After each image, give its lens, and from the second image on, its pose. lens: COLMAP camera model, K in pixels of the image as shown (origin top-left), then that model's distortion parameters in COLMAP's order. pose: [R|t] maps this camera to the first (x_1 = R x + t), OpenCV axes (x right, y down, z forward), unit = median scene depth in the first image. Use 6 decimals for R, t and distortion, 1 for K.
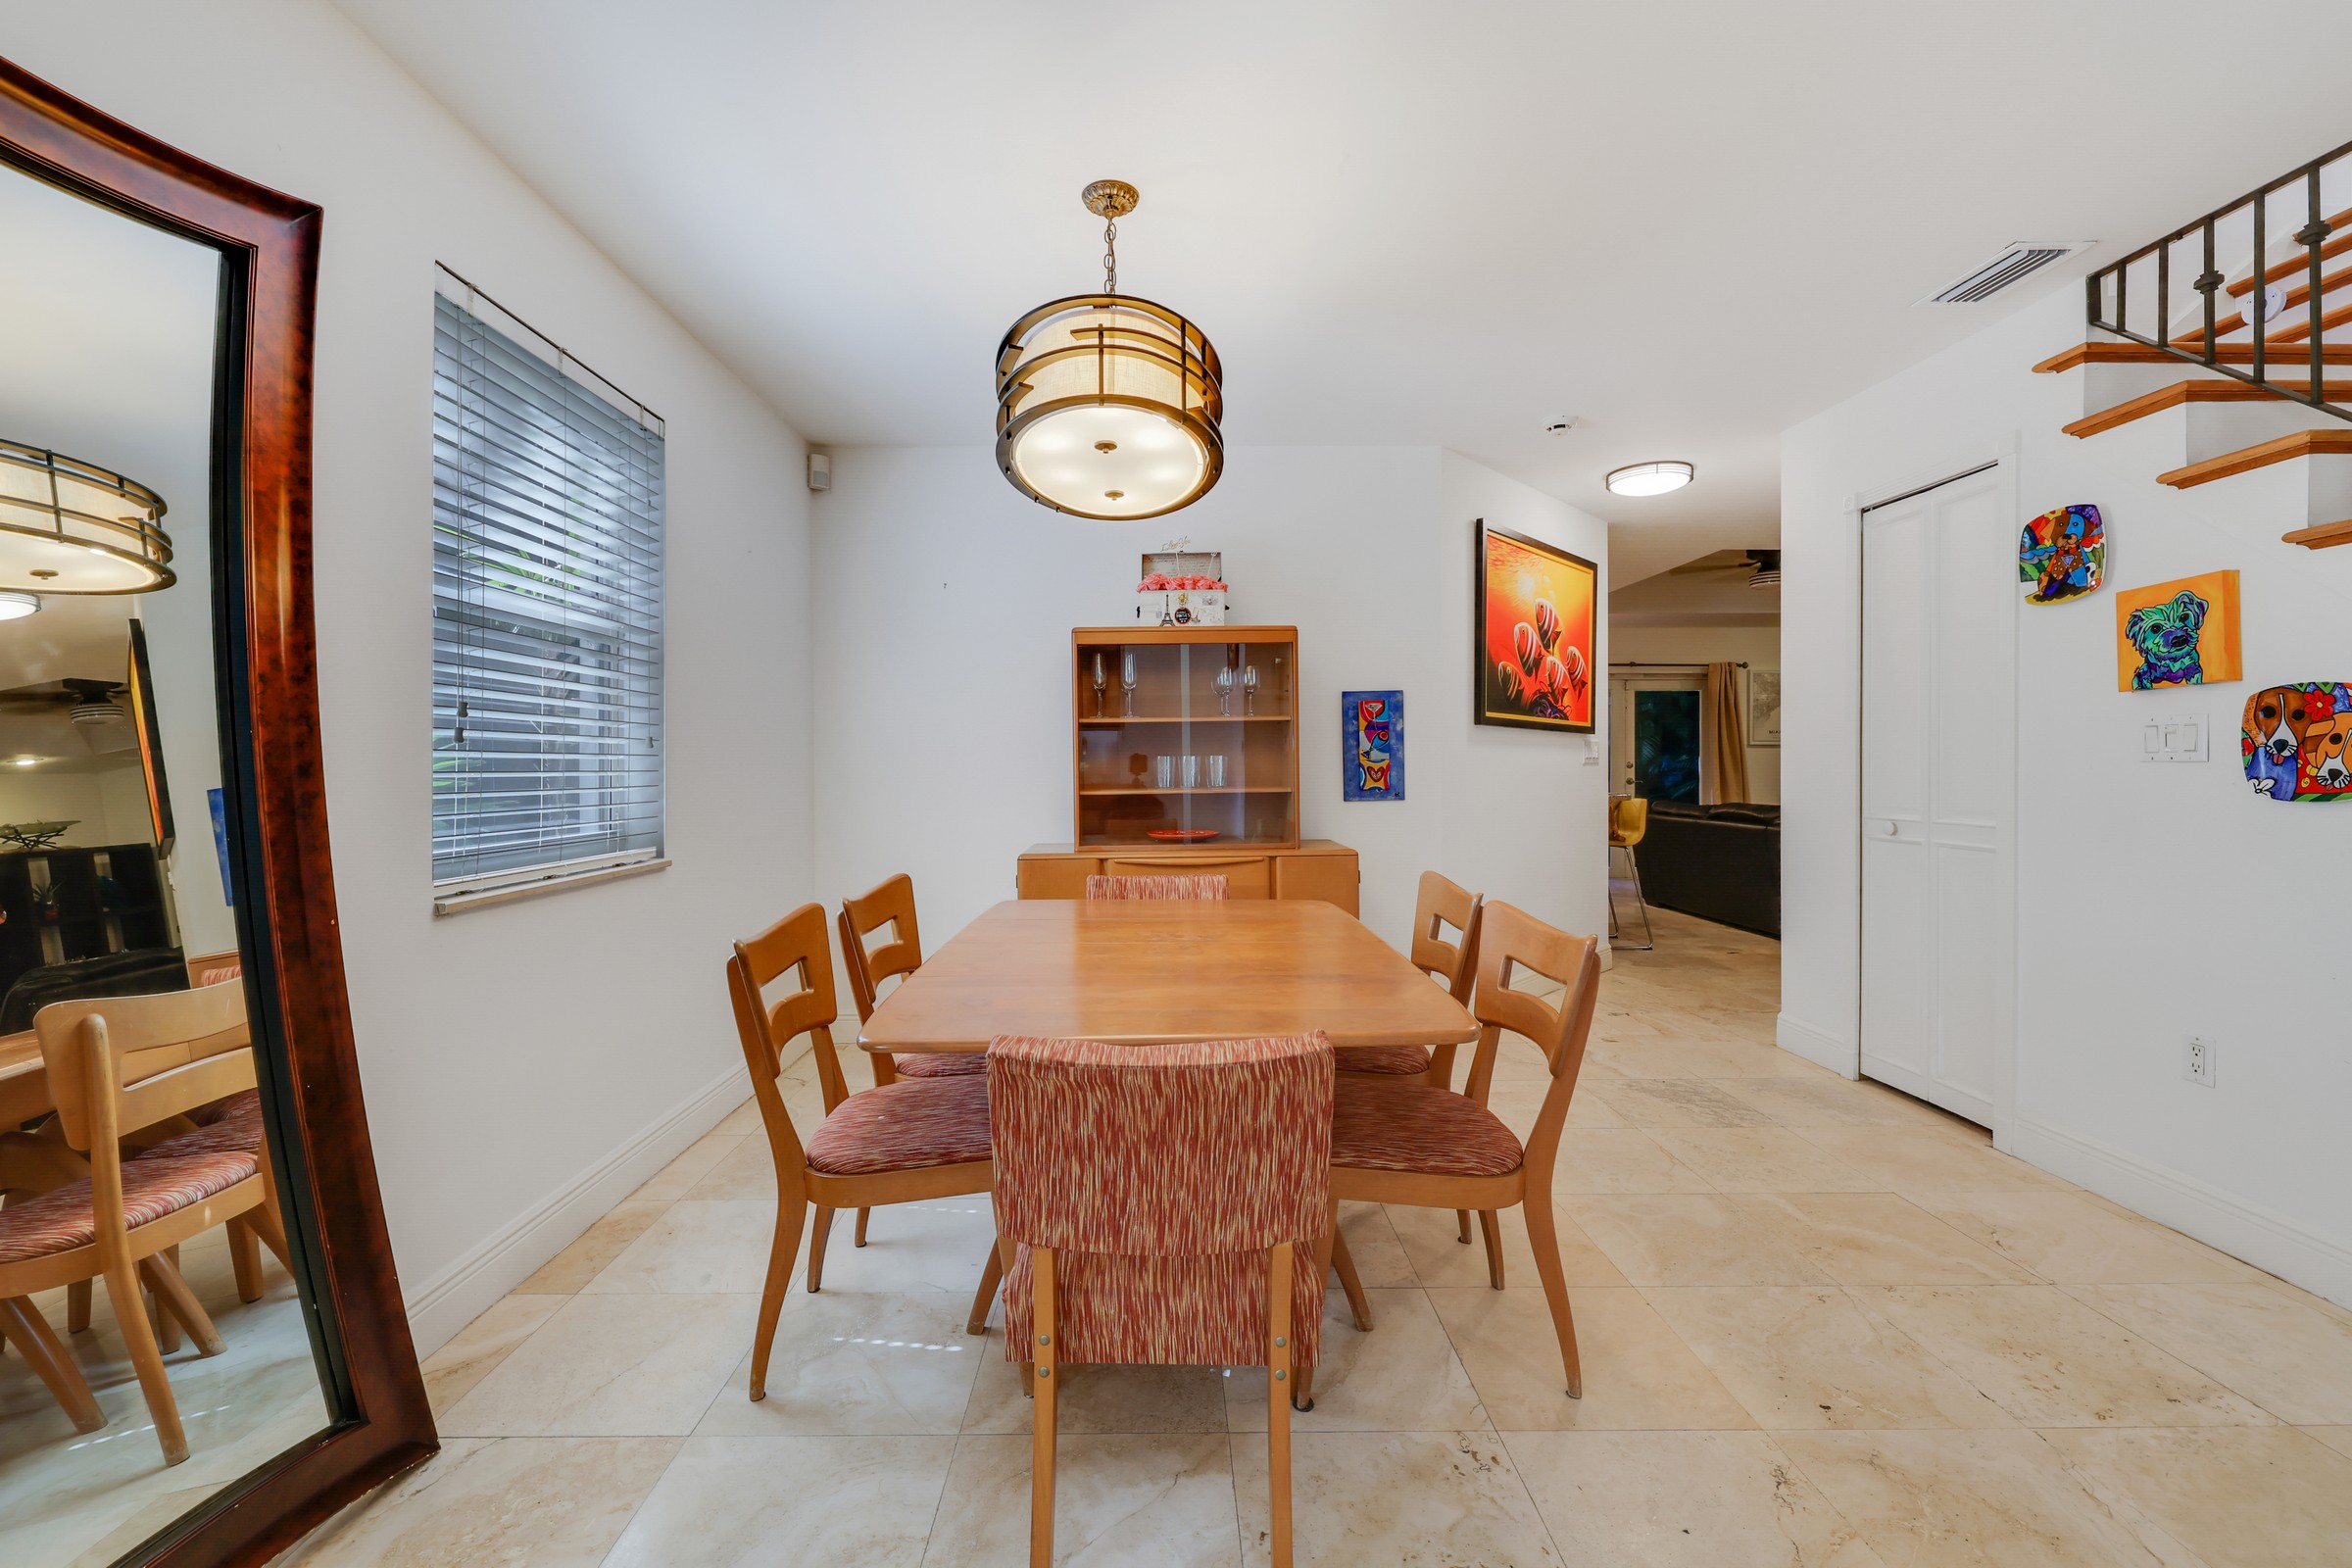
lens RADIAL K [[999.5, 0, 1176.3], [0, 999.5, 775.0], [0, 0, 1]] dist [0.001448, -0.000651]
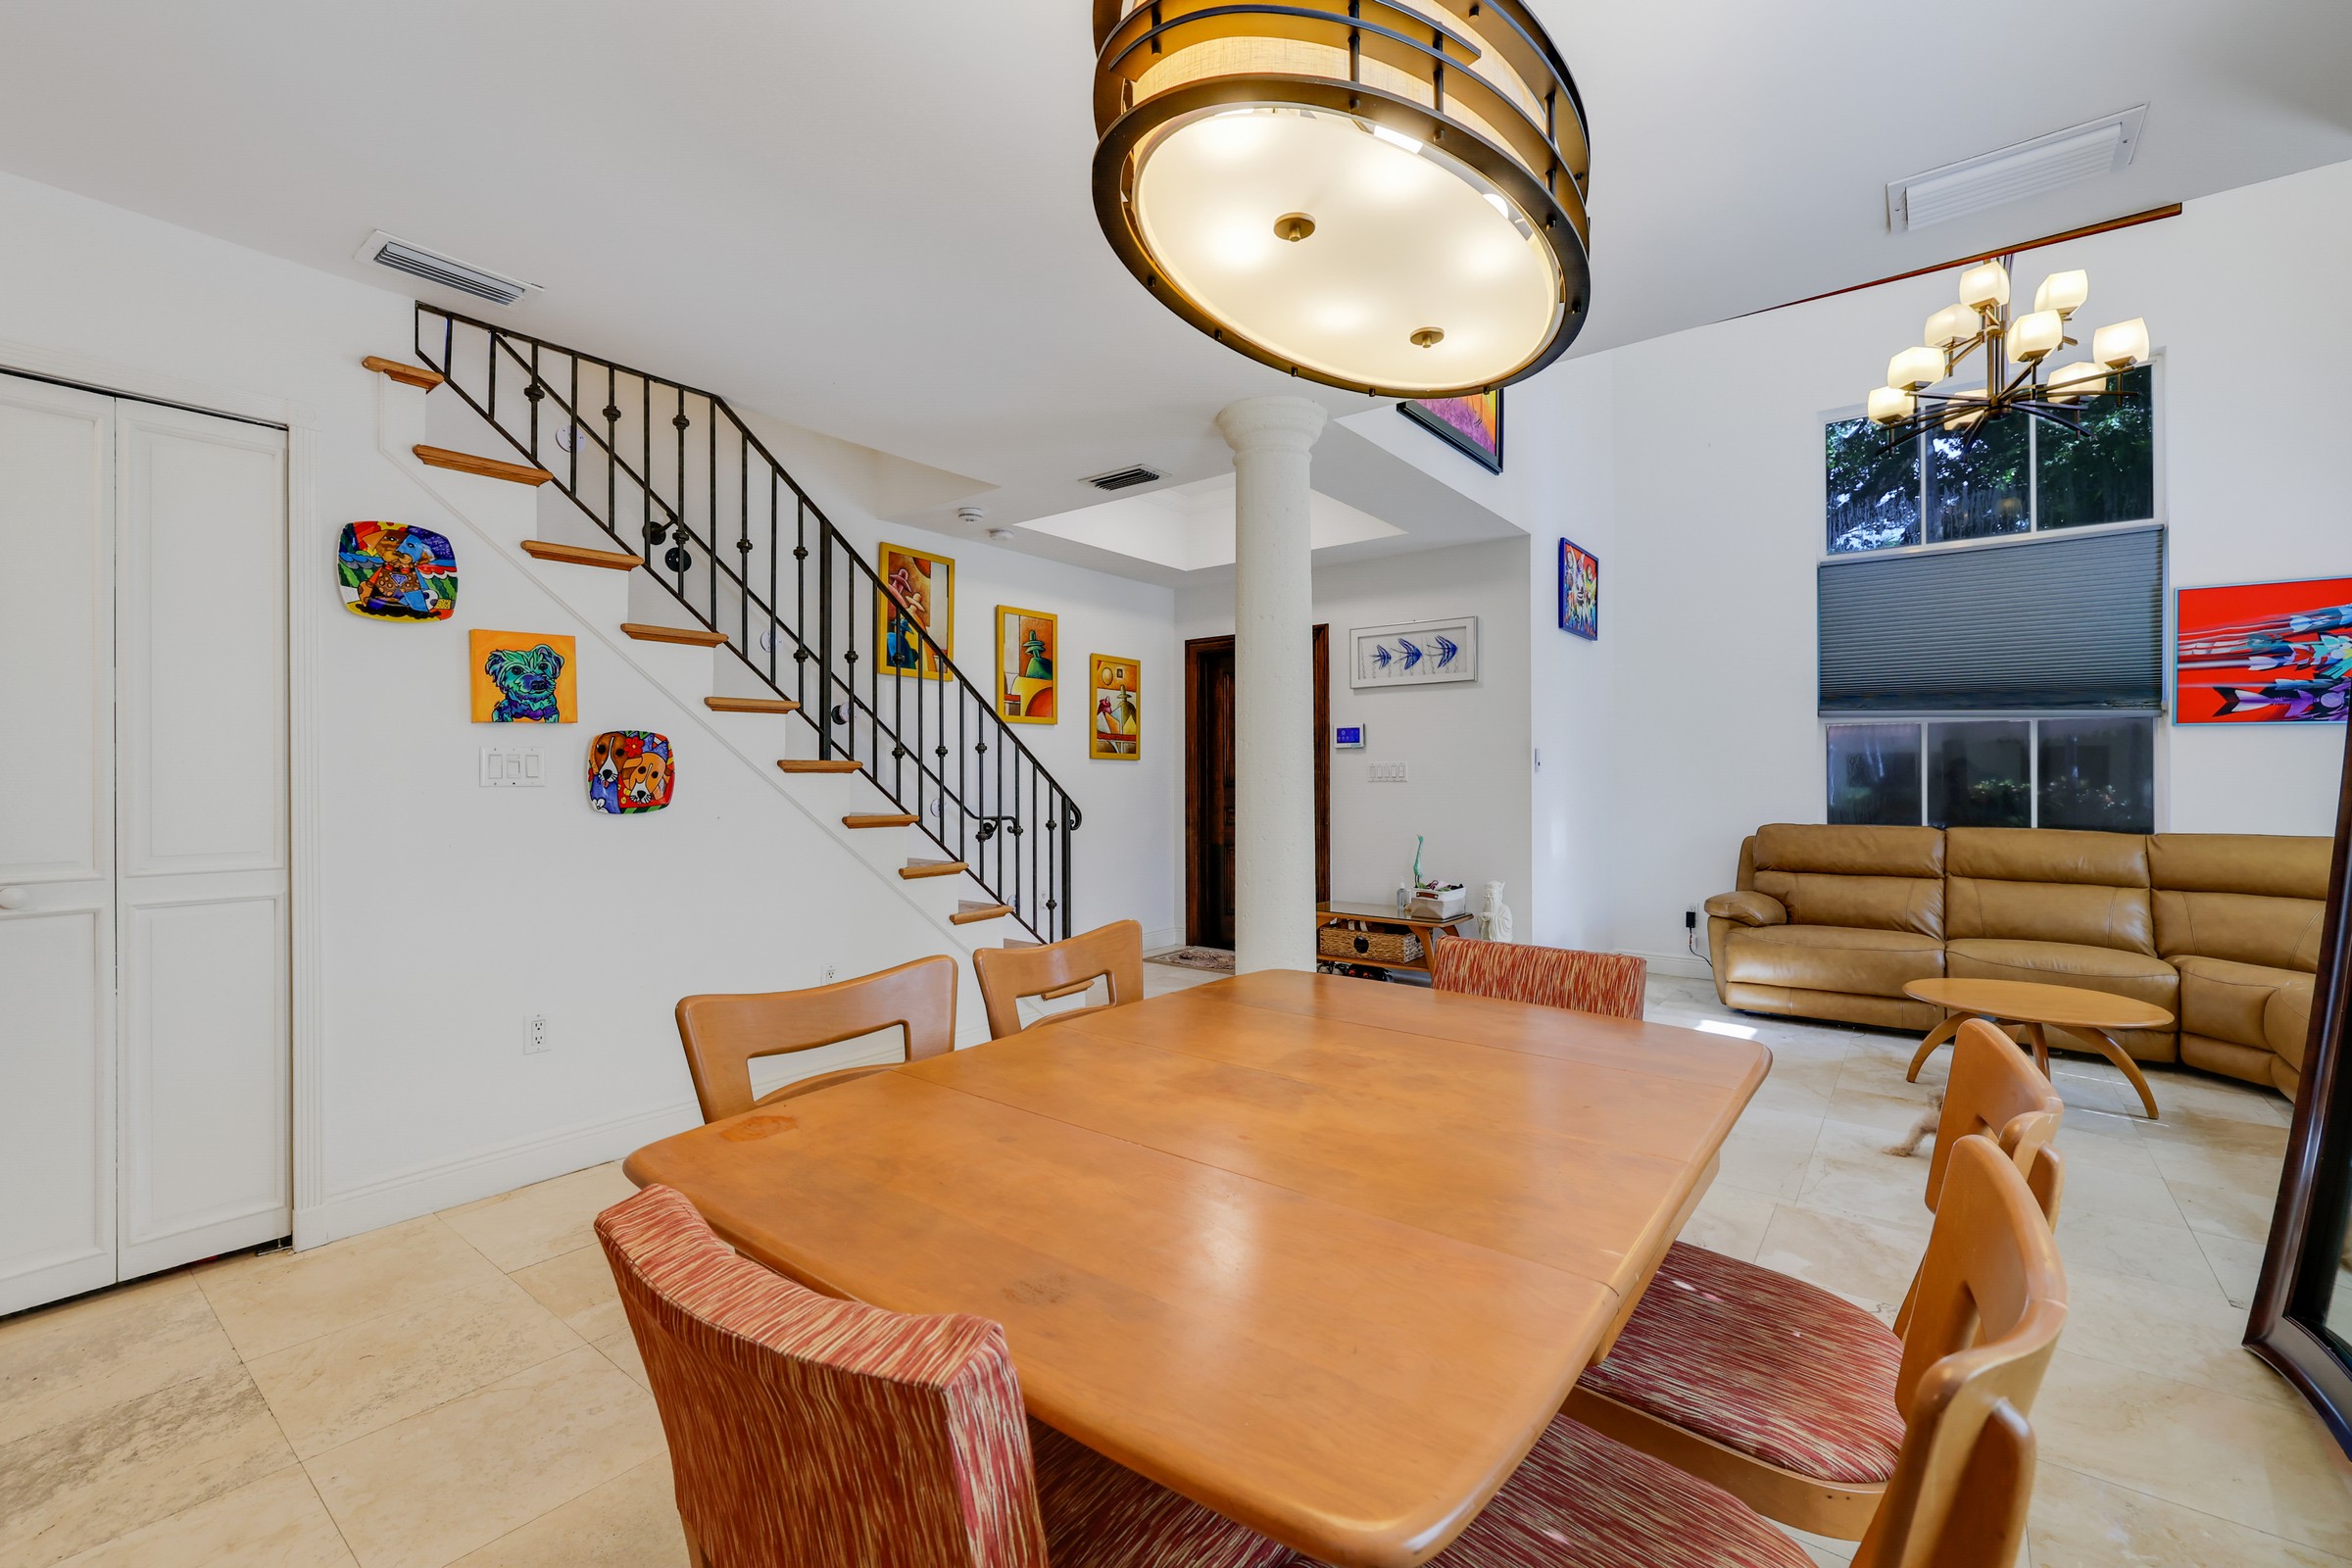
lens RADIAL K [[999.5, 0, 1160.0], [0, 999.5, 781.5], [0, 0, 1]] dist [0.001448, -0.000651]
pose [[-0.778638, 0.002876, 0.627466, -0.321250], [0.013057, 0.999847, 0.011620, -0.023094], [-0.627337, 0.017241, -0.778557, 1.453304]]
